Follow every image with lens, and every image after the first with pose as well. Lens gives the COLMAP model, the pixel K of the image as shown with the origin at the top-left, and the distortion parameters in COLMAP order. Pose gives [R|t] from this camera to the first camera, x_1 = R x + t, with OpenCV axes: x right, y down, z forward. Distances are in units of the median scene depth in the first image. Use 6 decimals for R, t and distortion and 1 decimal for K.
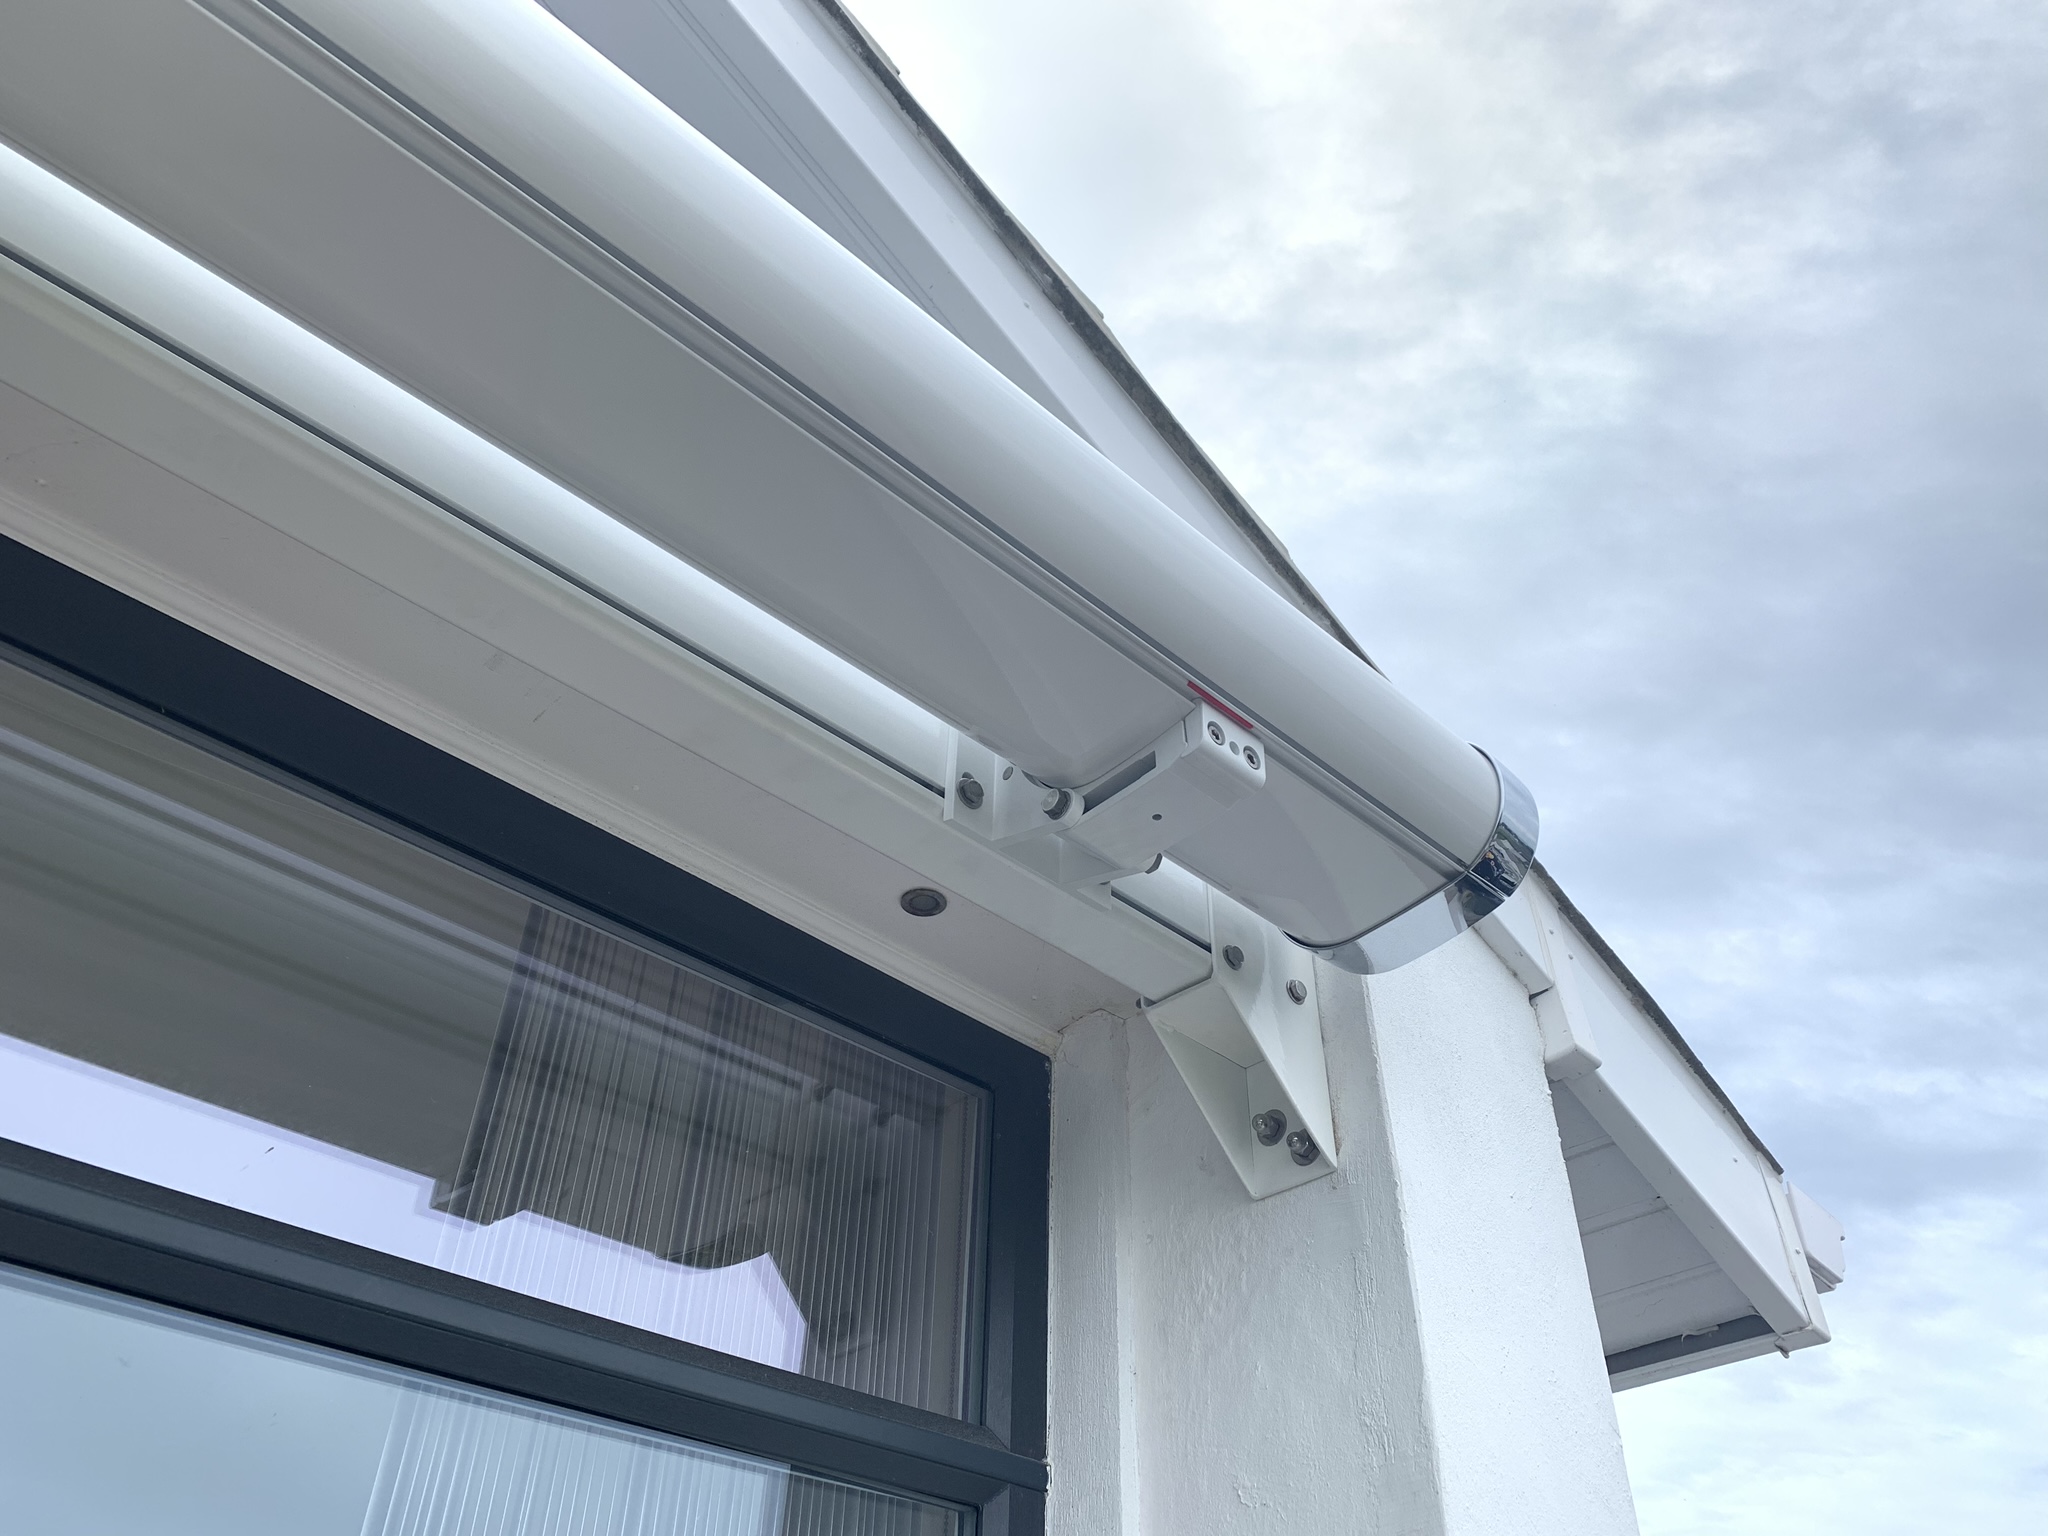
lens RADIAL K [[1556.3, 0, 1033.1], [0, 1556.3, 760.1], [0, 0, 1]] dist [0.025797, -0.011271]
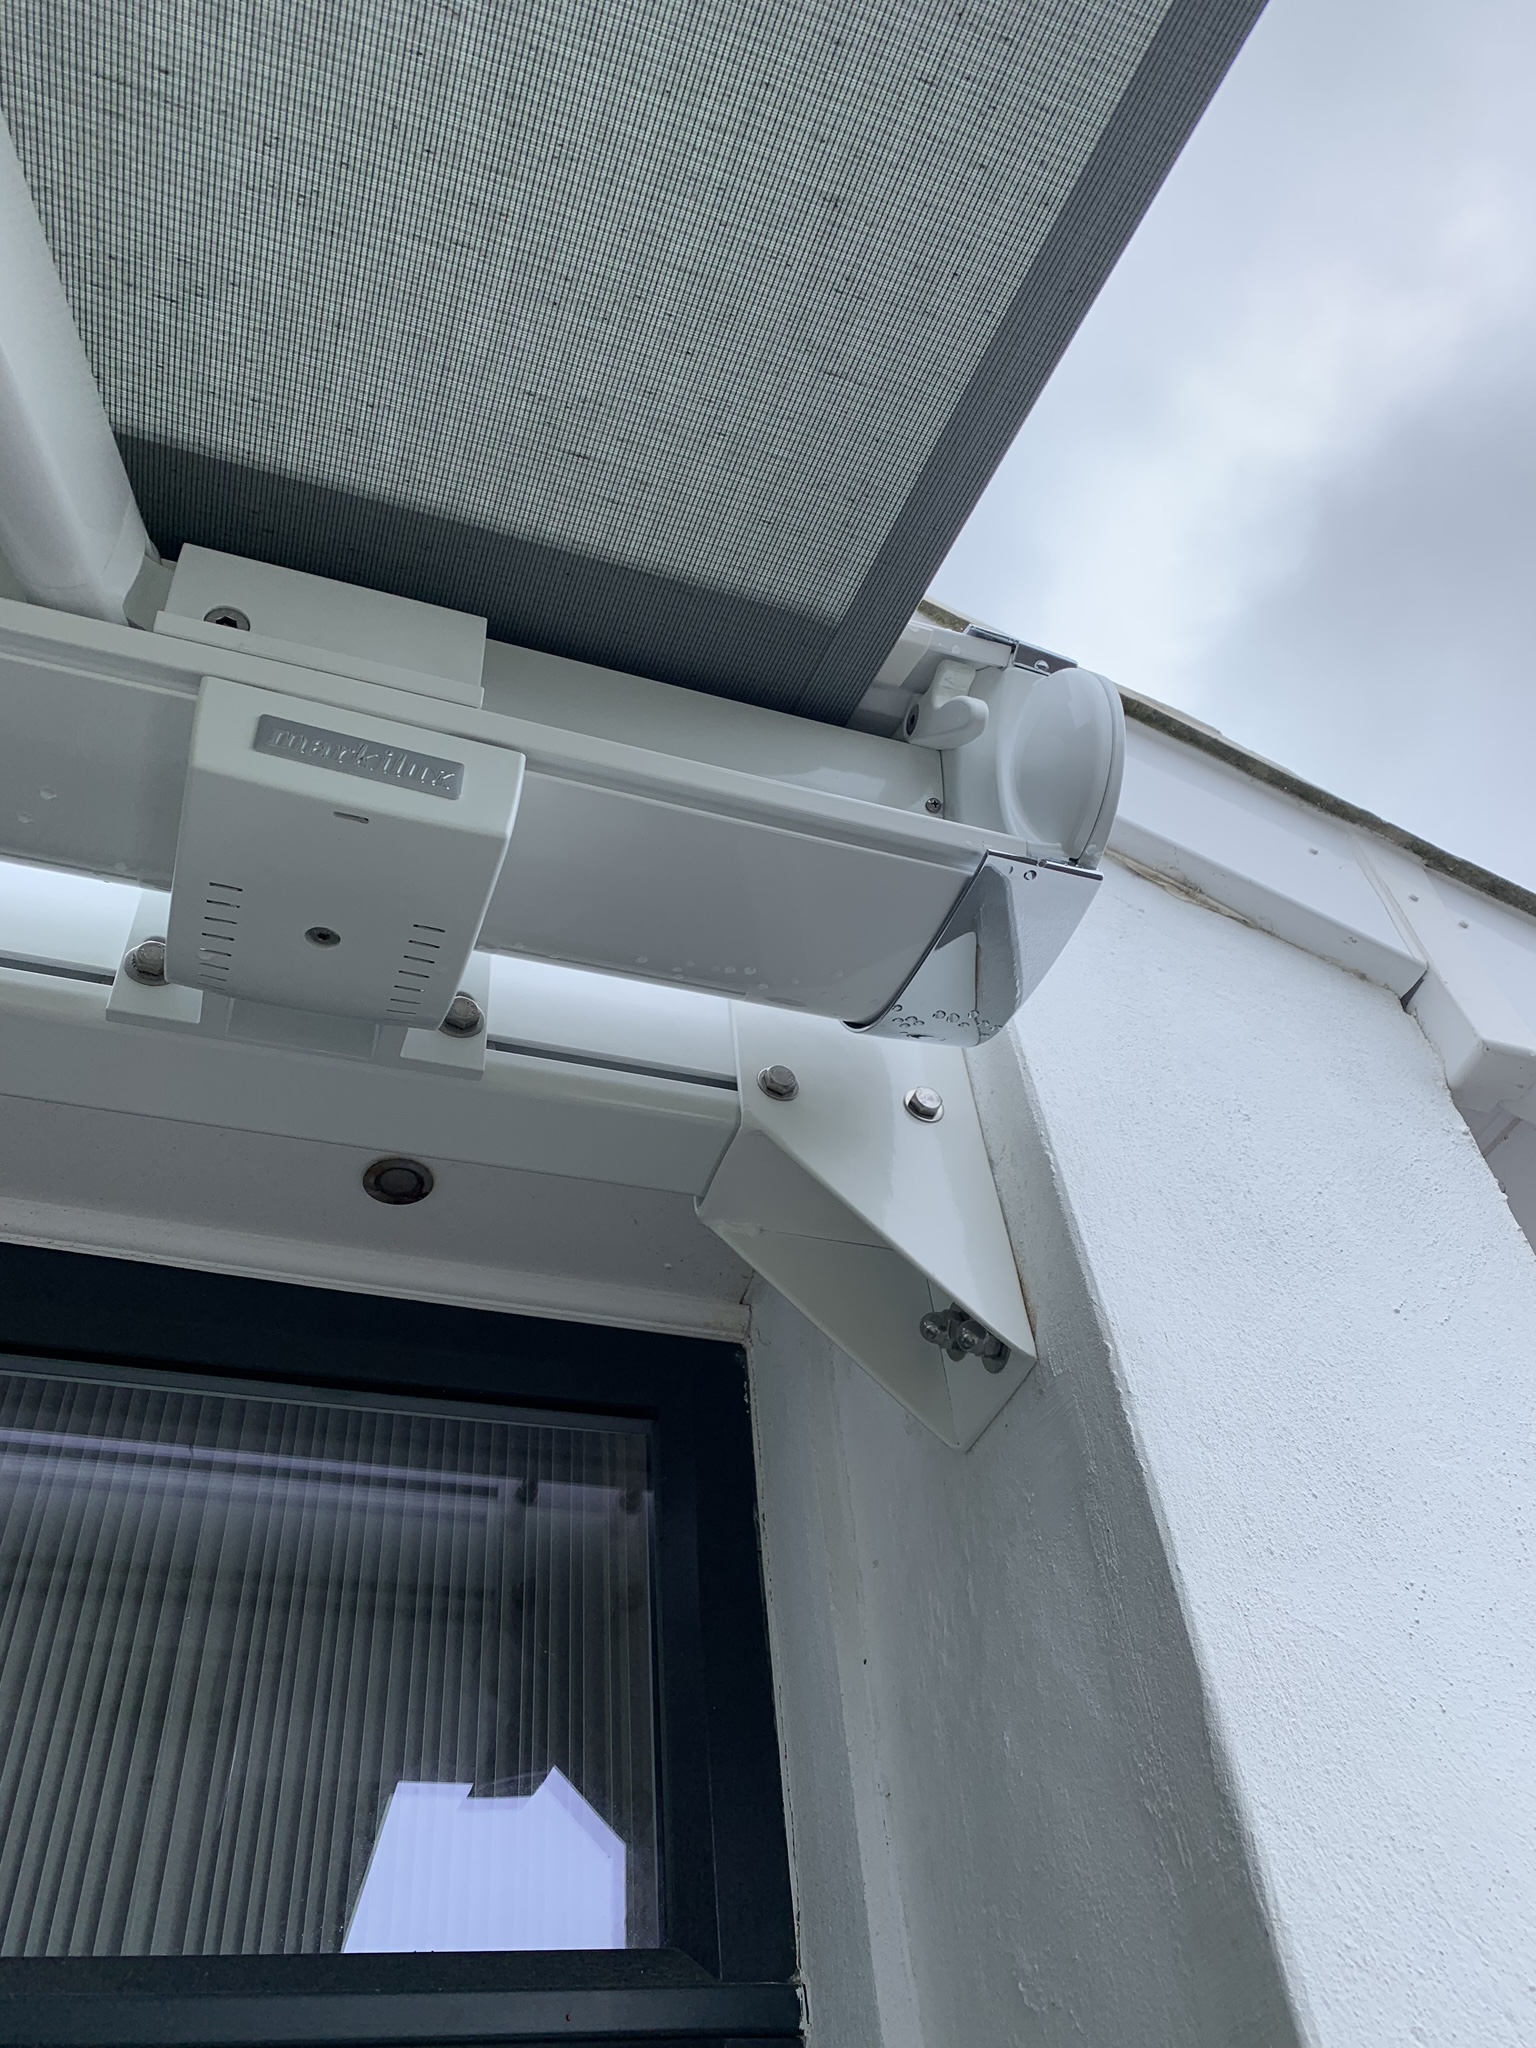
lens RADIAL K [[1556.3, 0, 765.5], [0, 1556.3, 1035.9], [0, 0, 1]] dist [0.025797, -0.011271]
pose [[0.903748, -0.364465, -0.224512, 0.237529], [0.346147, 0.930778, -0.117617, 0.158298], [0.251838, 0.028582, 0.967347, 0.359440]]
